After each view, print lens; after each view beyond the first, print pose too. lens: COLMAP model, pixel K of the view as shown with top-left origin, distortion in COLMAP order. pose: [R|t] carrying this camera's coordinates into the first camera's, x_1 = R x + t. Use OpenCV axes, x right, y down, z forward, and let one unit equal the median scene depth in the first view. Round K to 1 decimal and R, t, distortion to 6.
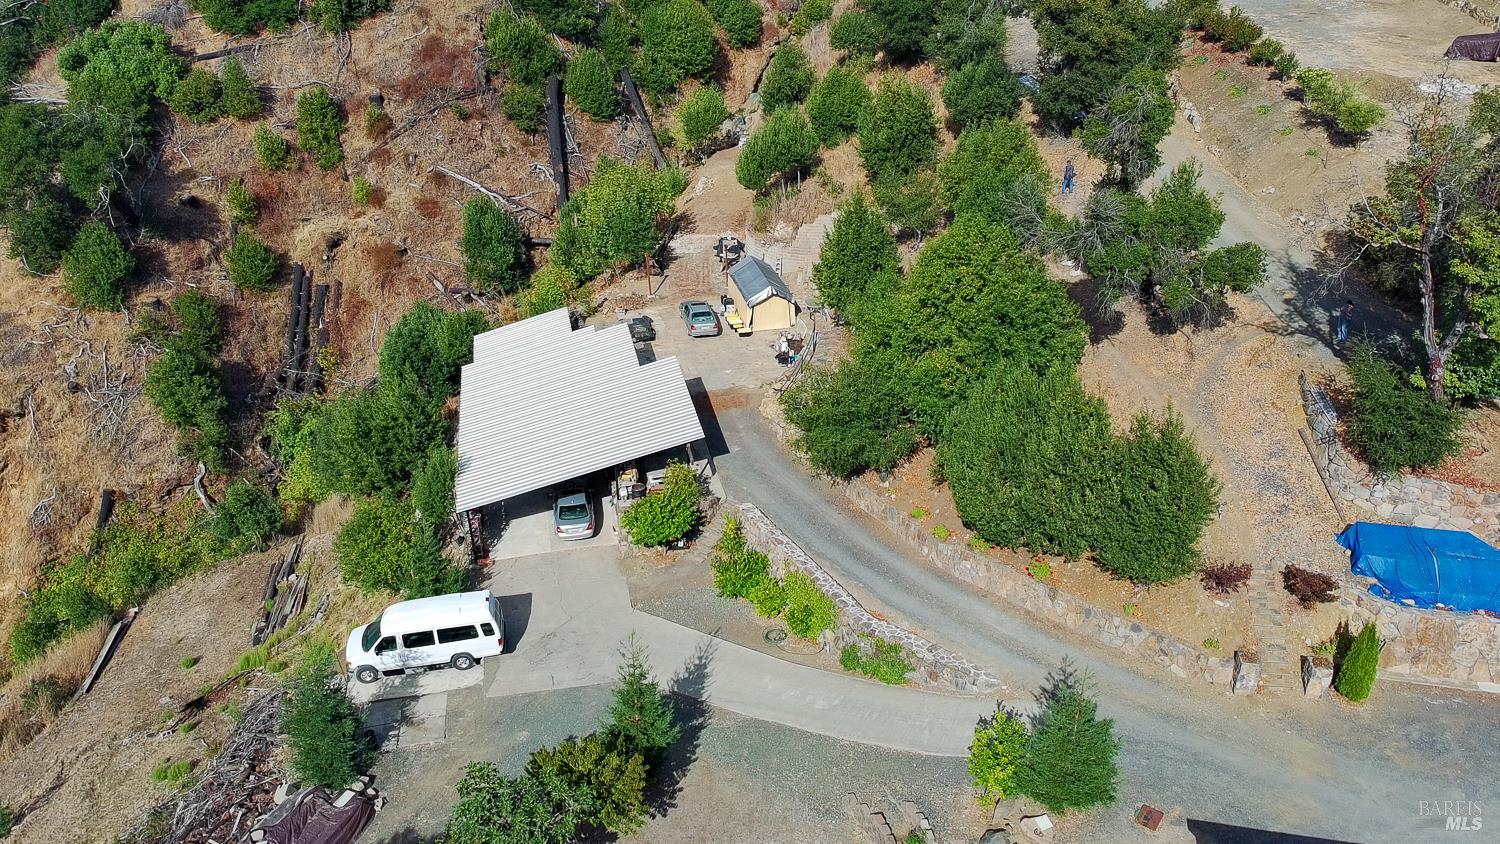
lens RADIAL K [[1144.2, 0, 750.0], [0, 1144.2, 422.0], [0, 0, 1]] dist [-0.007280, 0.029731]
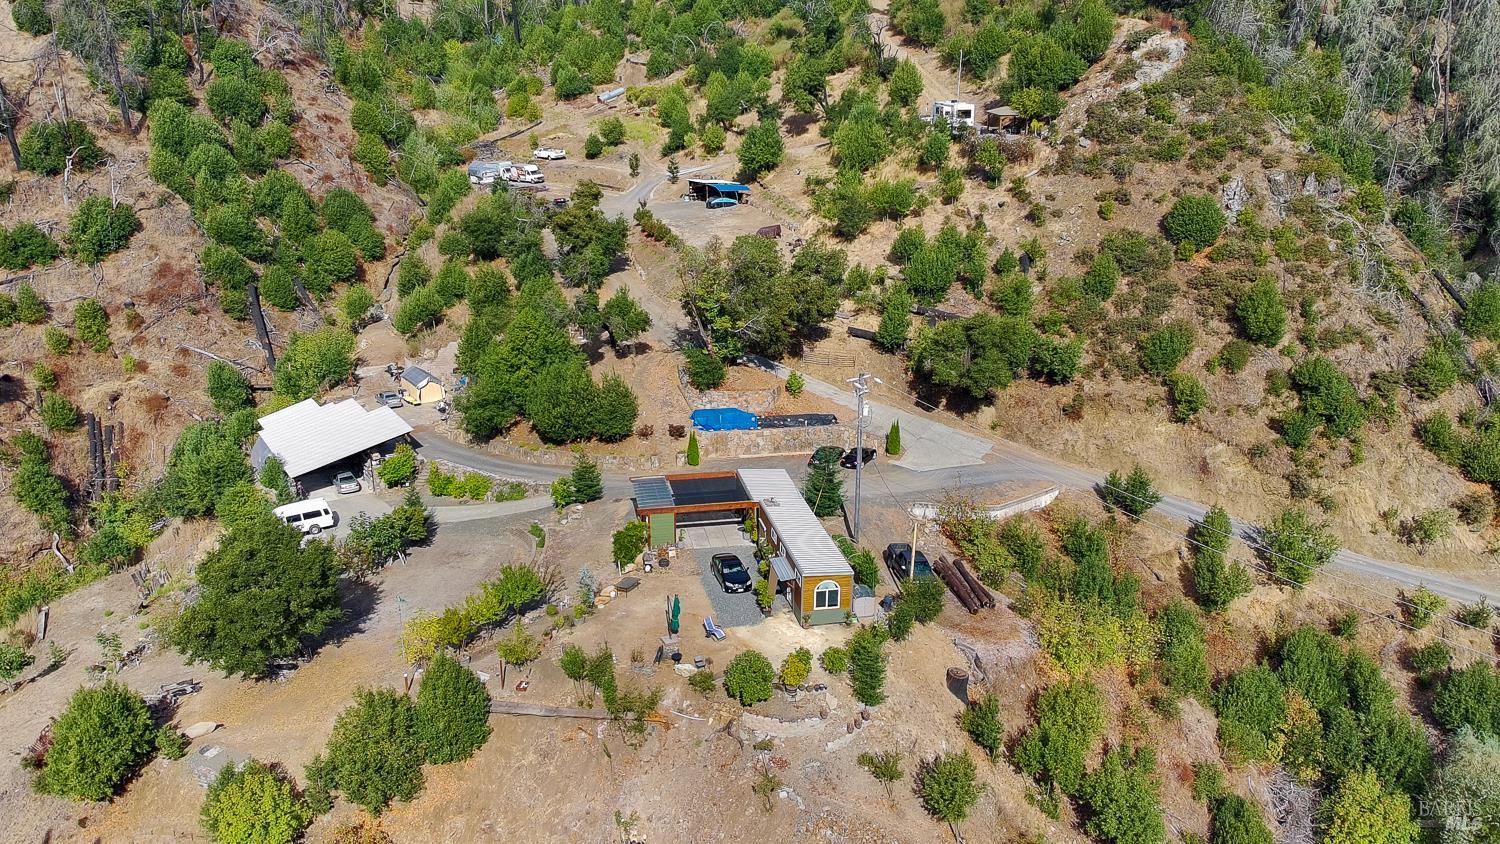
lens RADIAL K [[1144.2, 0, 750.0], [0, 1144.2, 422.0], [0, 0, 1]] dist [-0.007280, 0.029731]
pose [[0.934910, -0.107664, 0.338160, -0.099546], [0.167296, 0.974057, -0.152400, 0.243090], [-0.312979, 0.199052, 0.928667, -0.644397]]
